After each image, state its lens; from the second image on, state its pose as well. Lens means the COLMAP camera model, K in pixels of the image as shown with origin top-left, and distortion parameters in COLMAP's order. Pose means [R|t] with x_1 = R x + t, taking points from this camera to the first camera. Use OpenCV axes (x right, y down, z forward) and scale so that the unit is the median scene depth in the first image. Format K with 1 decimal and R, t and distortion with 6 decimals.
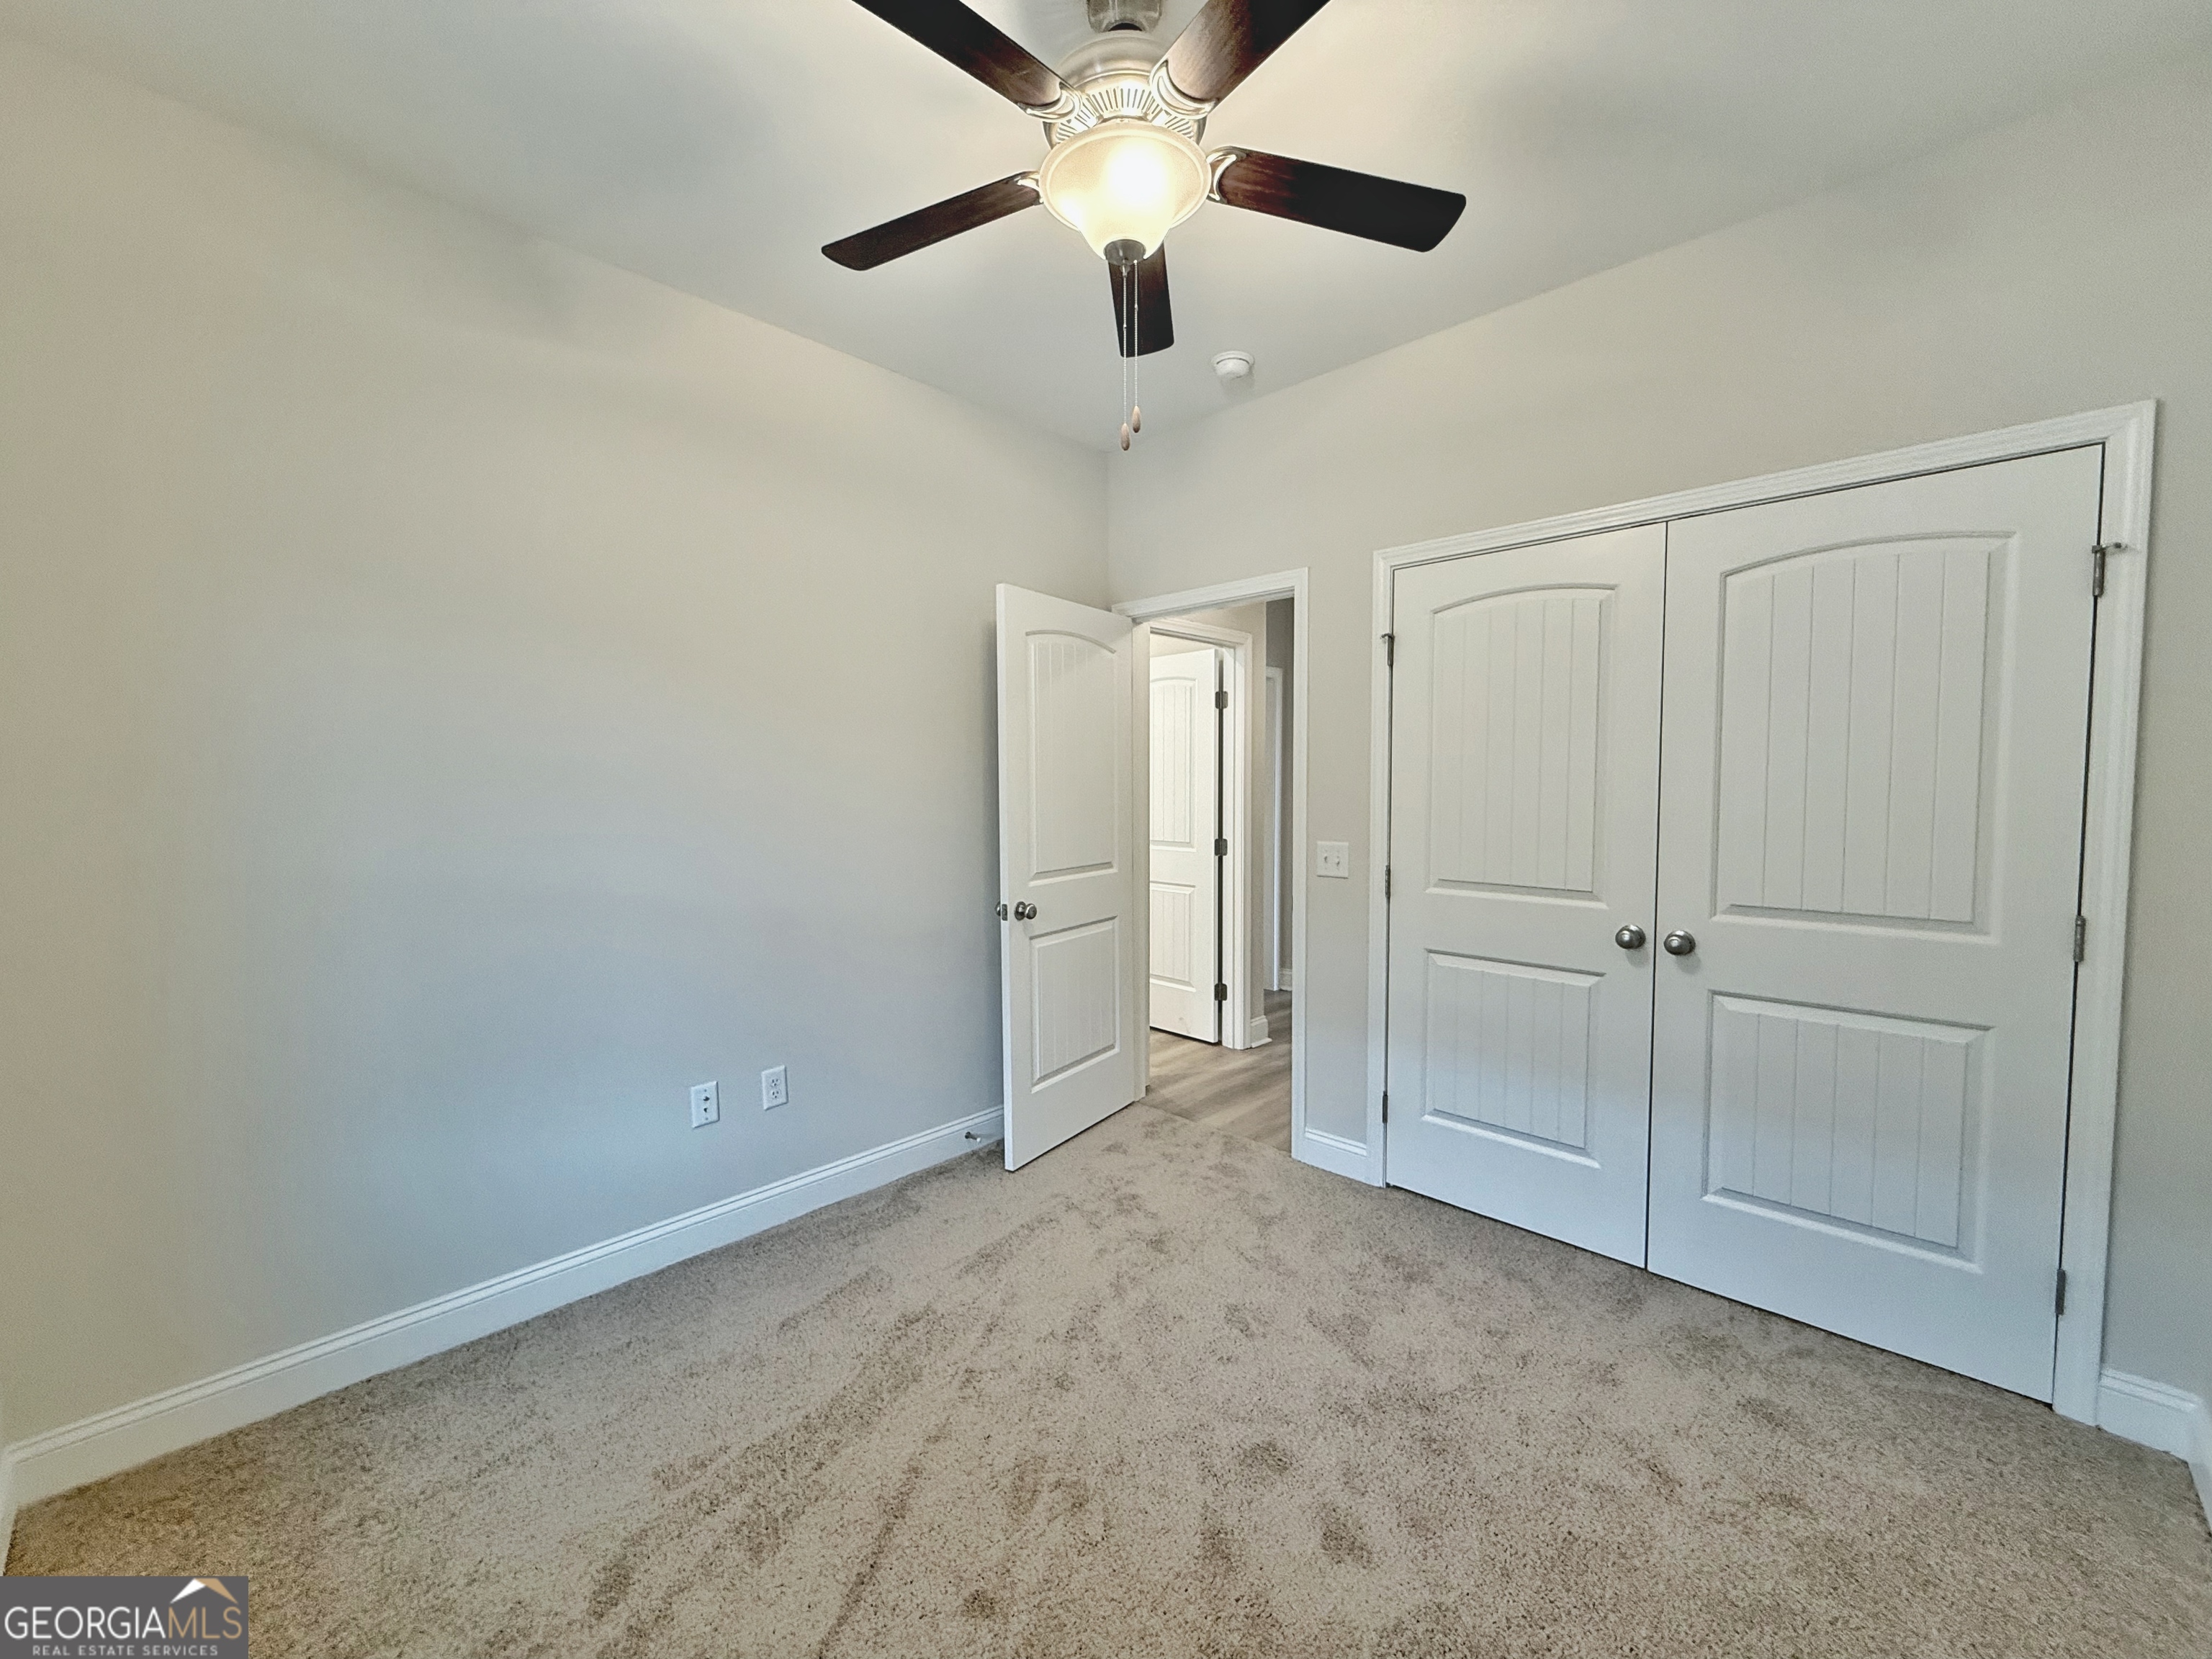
lens RADIAL K [[882.3, 0, 1099.9], [0, 882.3, 825.7], [0, 0, 1]] dist [-0.000458, 0.000352]
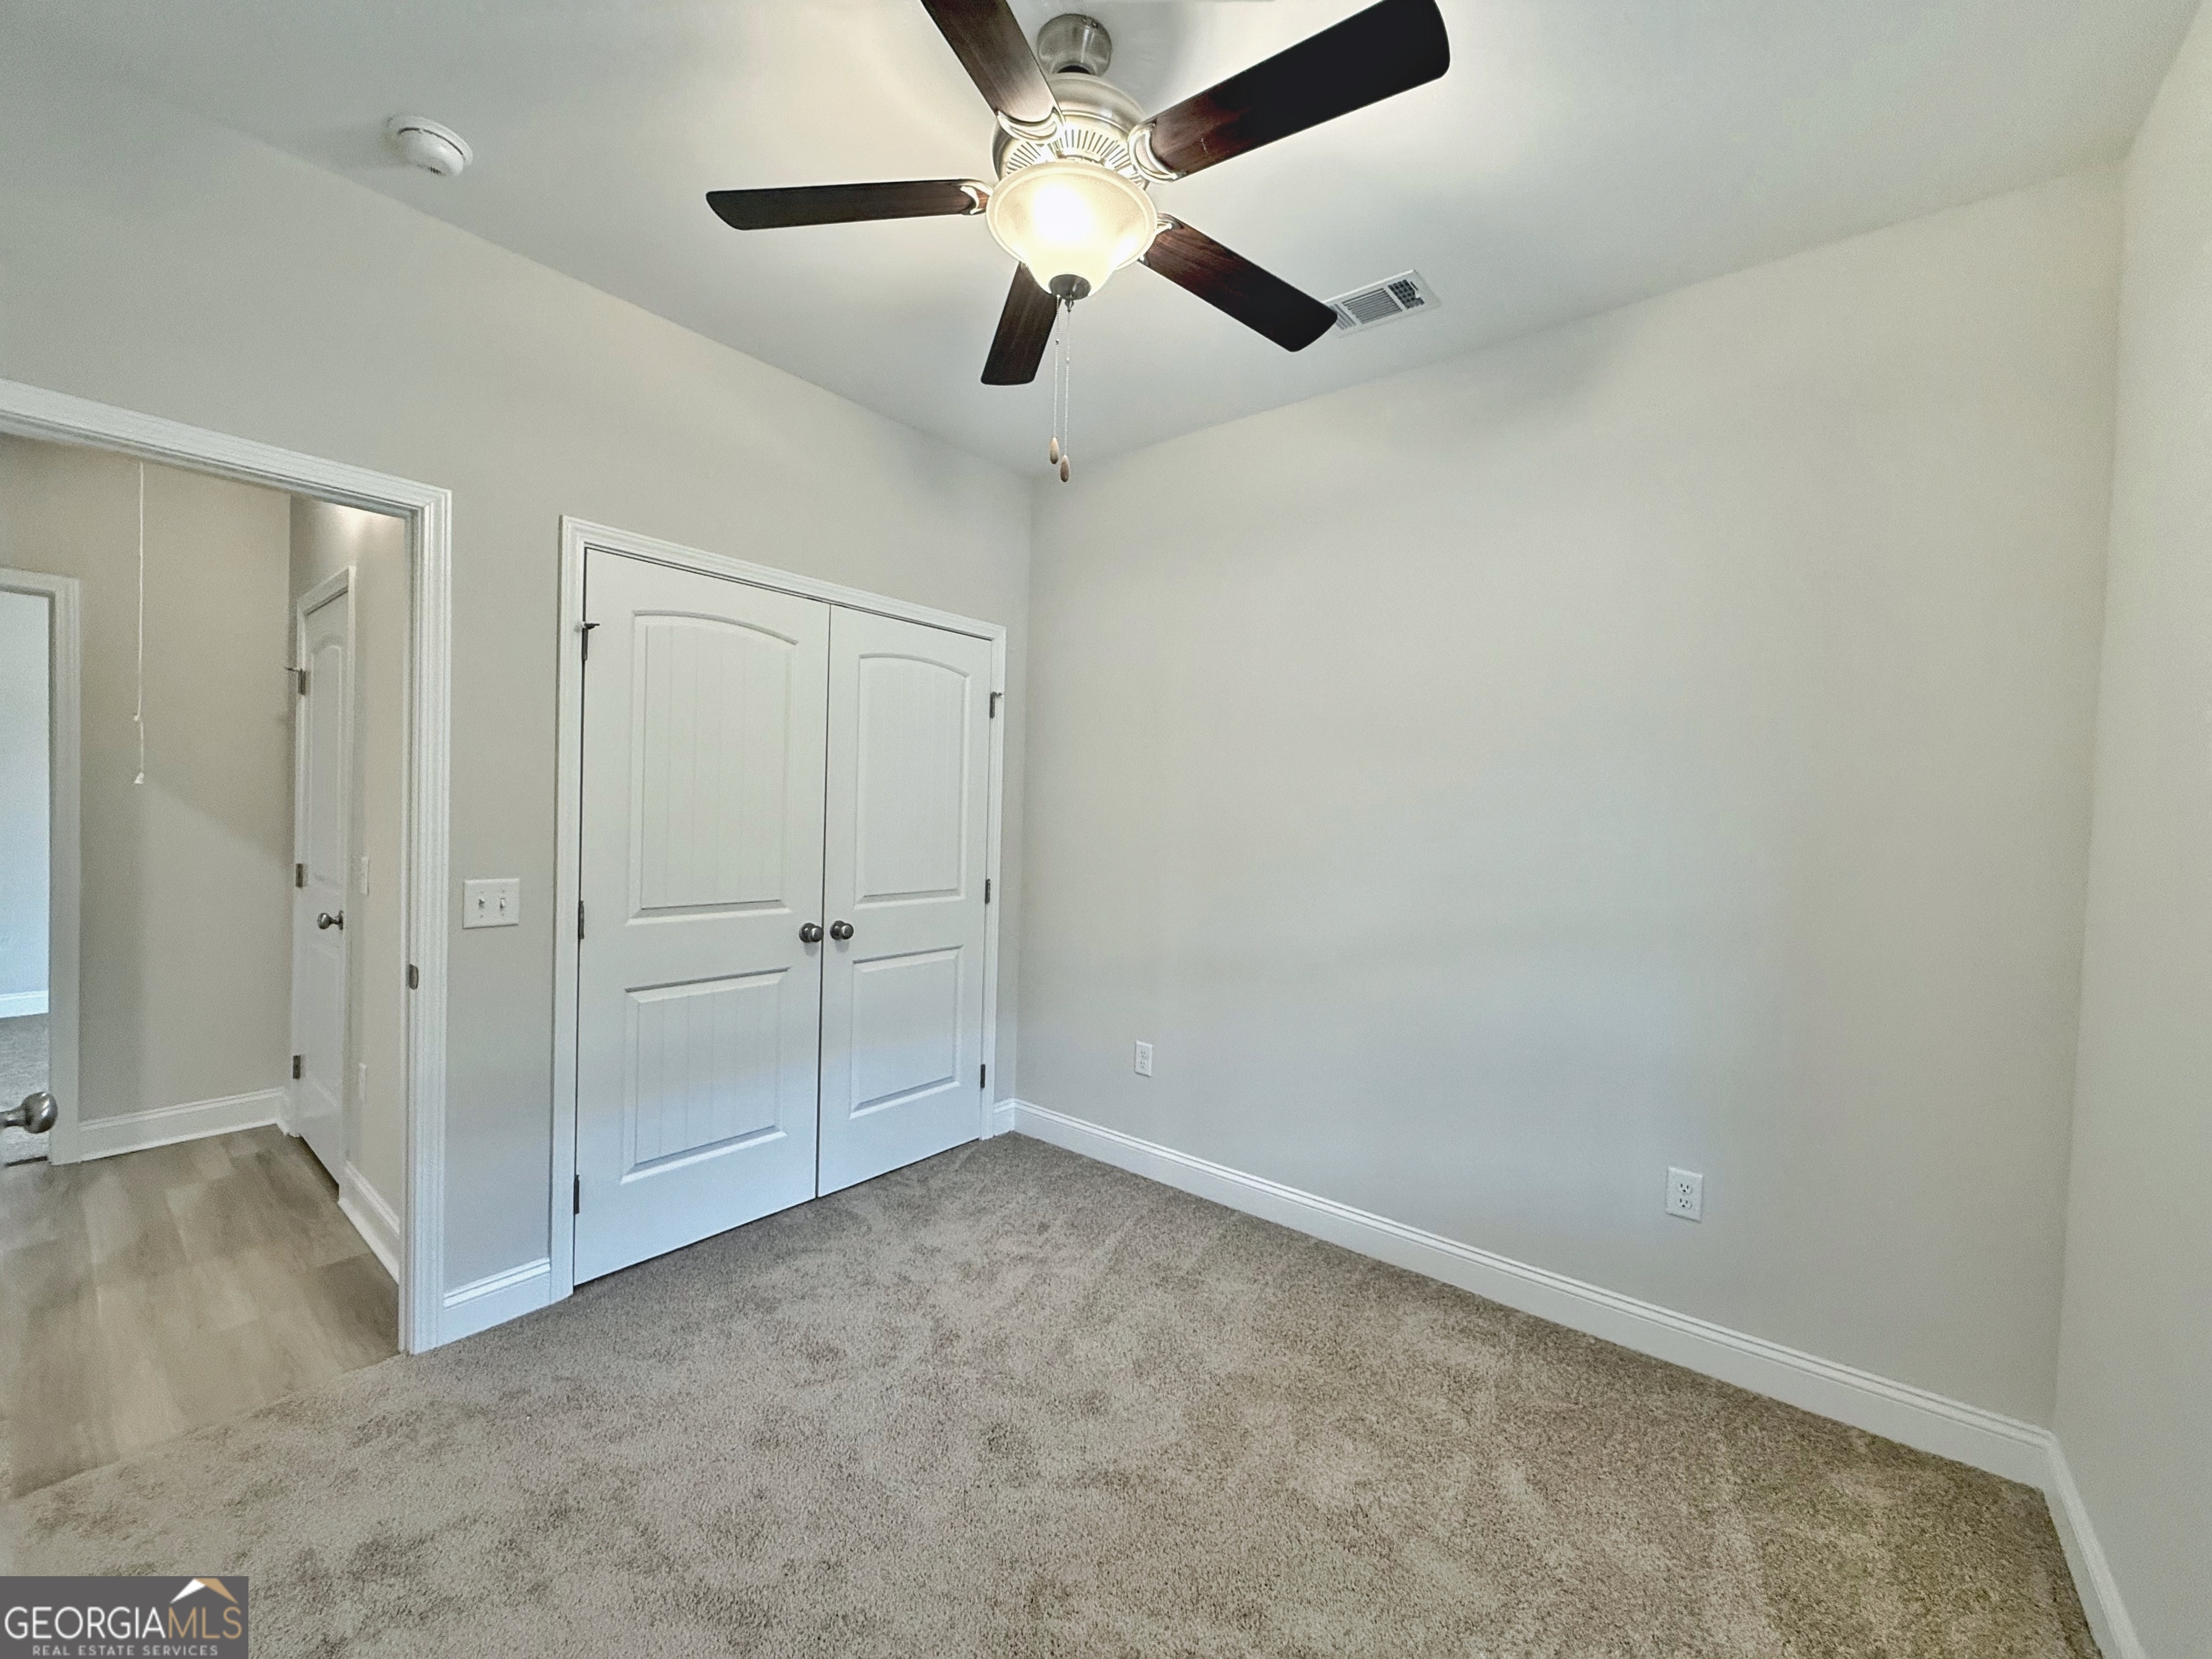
lens RADIAL K [[882.3, 0, 1099.9], [0, 882.3, 825.7], [0, 0, 1]] dist [-0.000458, 0.000352]
pose [[-0.087896, -0.015150, 0.996014, -0.569391], [0.024281, 0.999555, 0.017346, -0.029215], [-0.995834, 0.025709, -0.087489, 0.615750]]
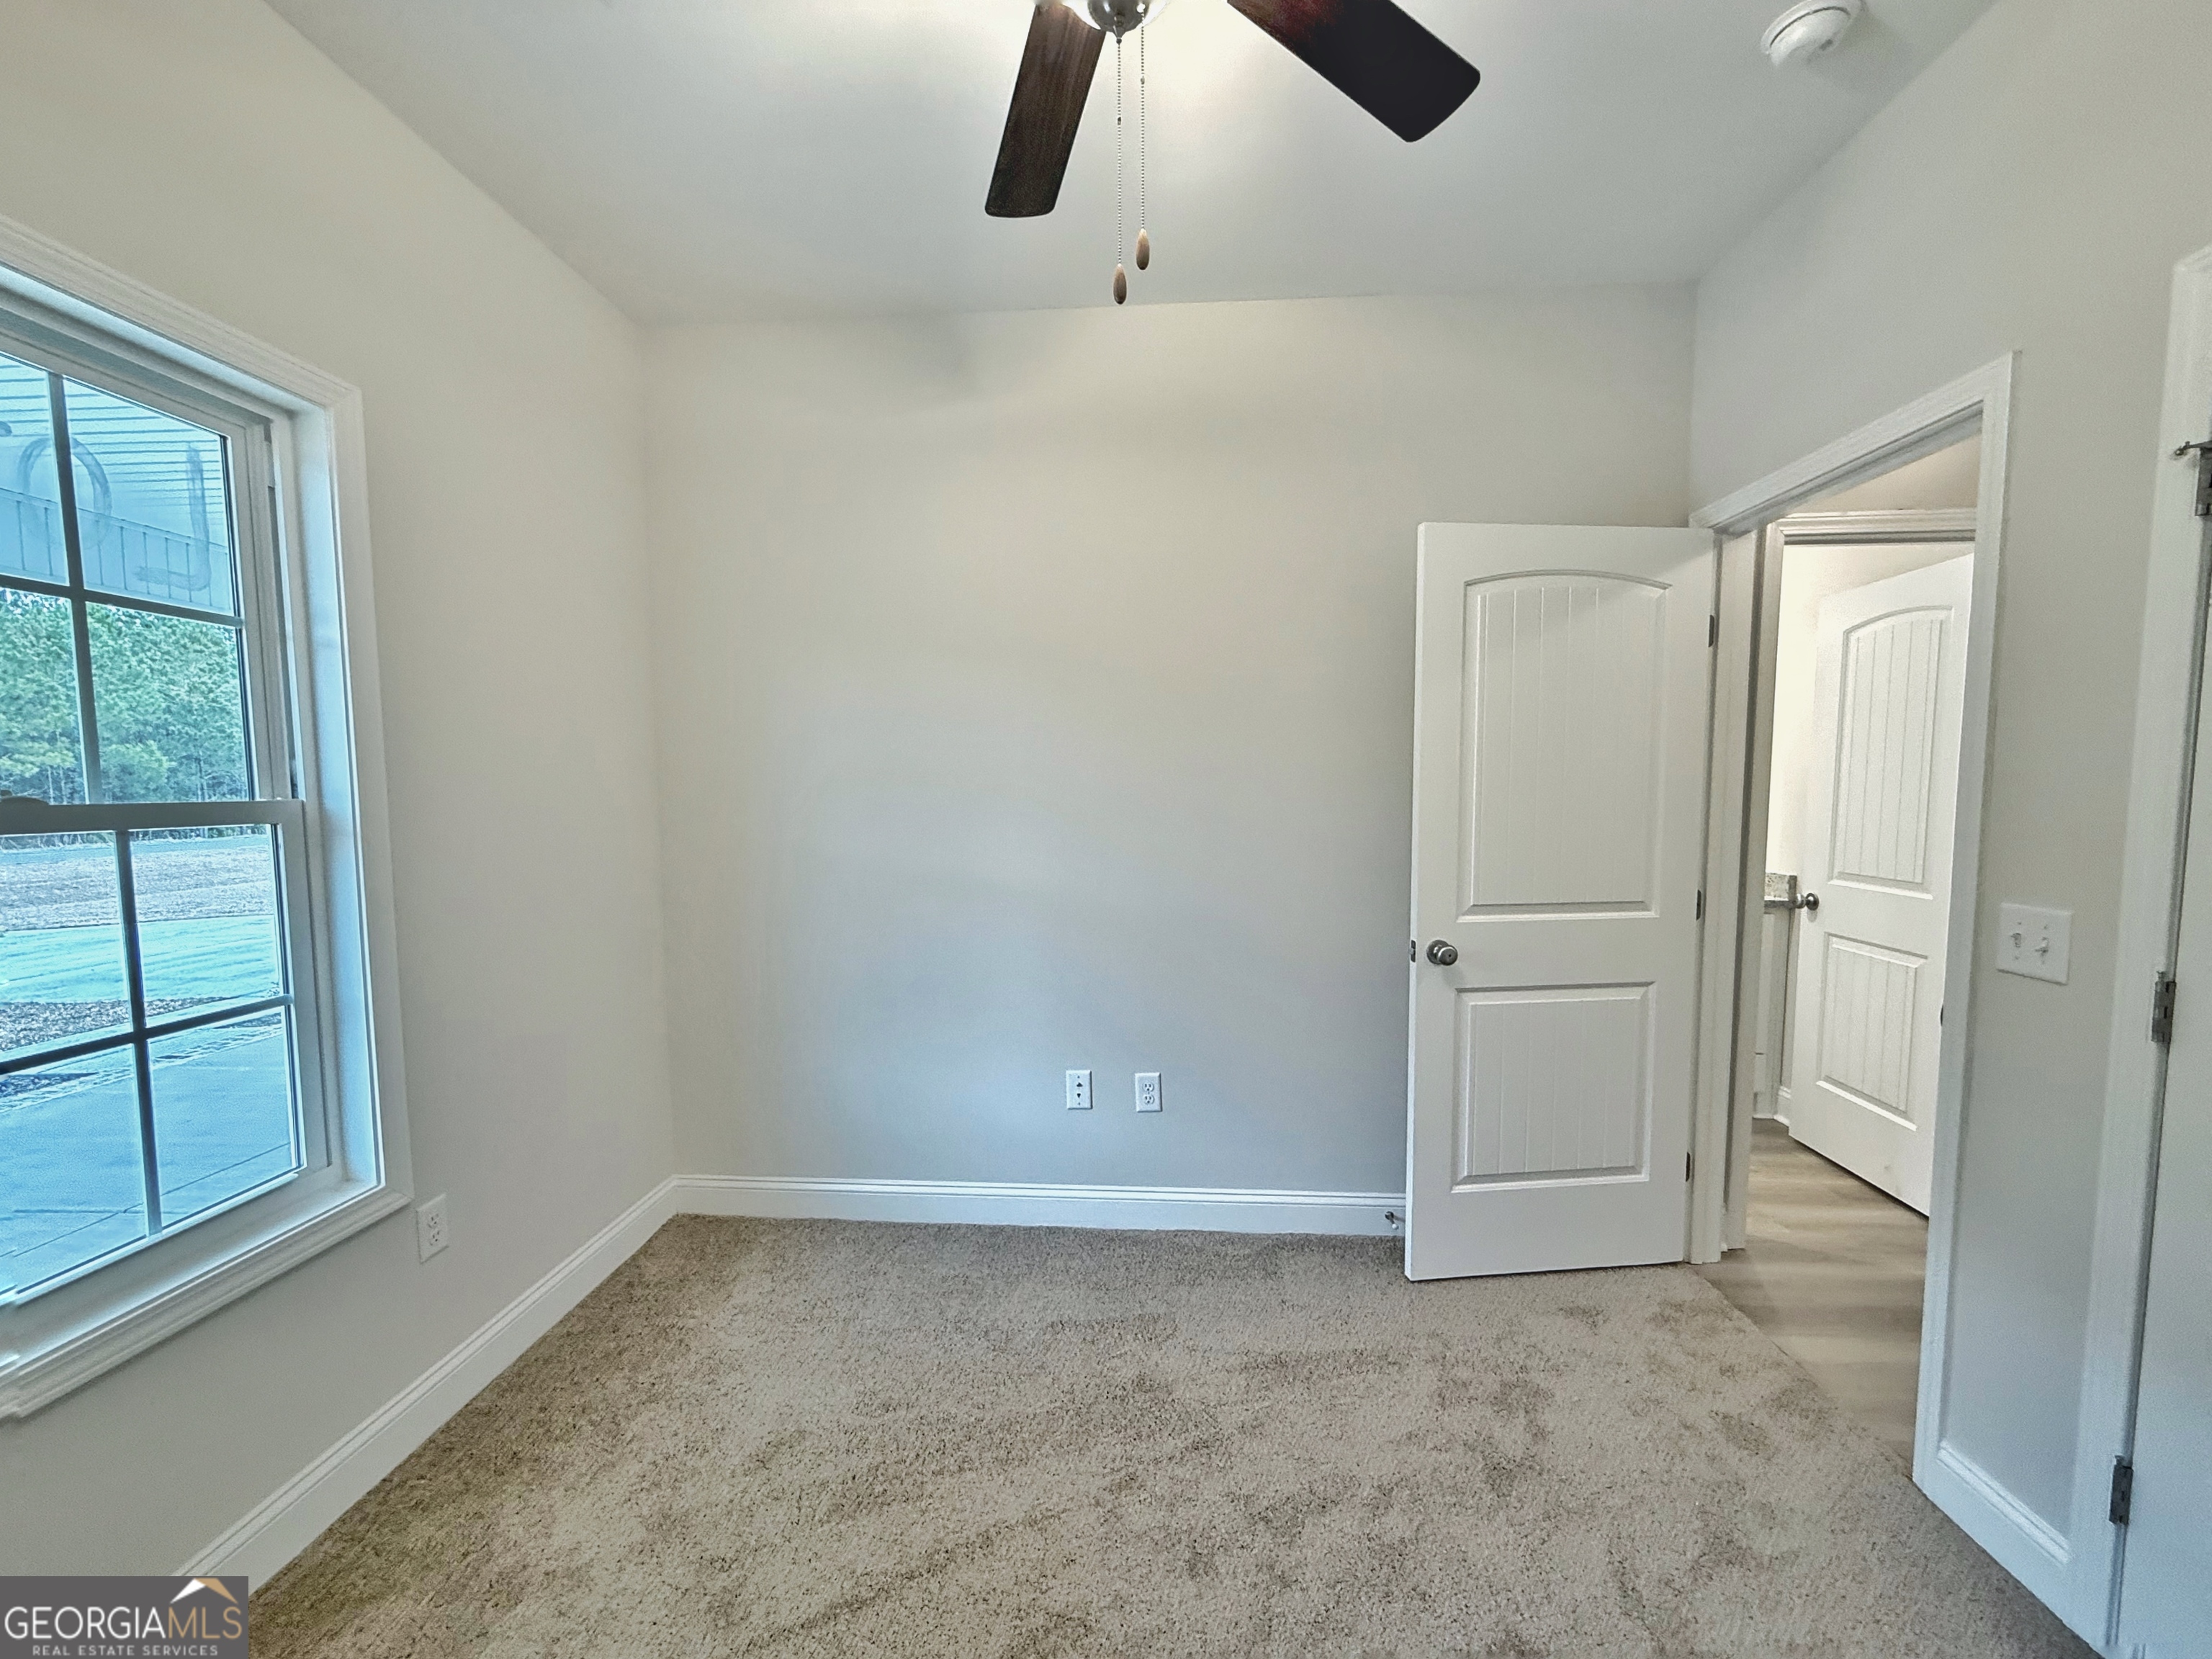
lens RADIAL K [[881.5, 0, 1096.1], [0, 881.5, 848.7], [0, 0, 1]] dist [-0.000957, -0.000682]
pose [[0.647410, 0.057291, -0.759985, 0.327107], [-0.036881, 0.998357, 0.043843, -0.017192], [0.761249, -0.000356, 0.648460, 0.313646]]
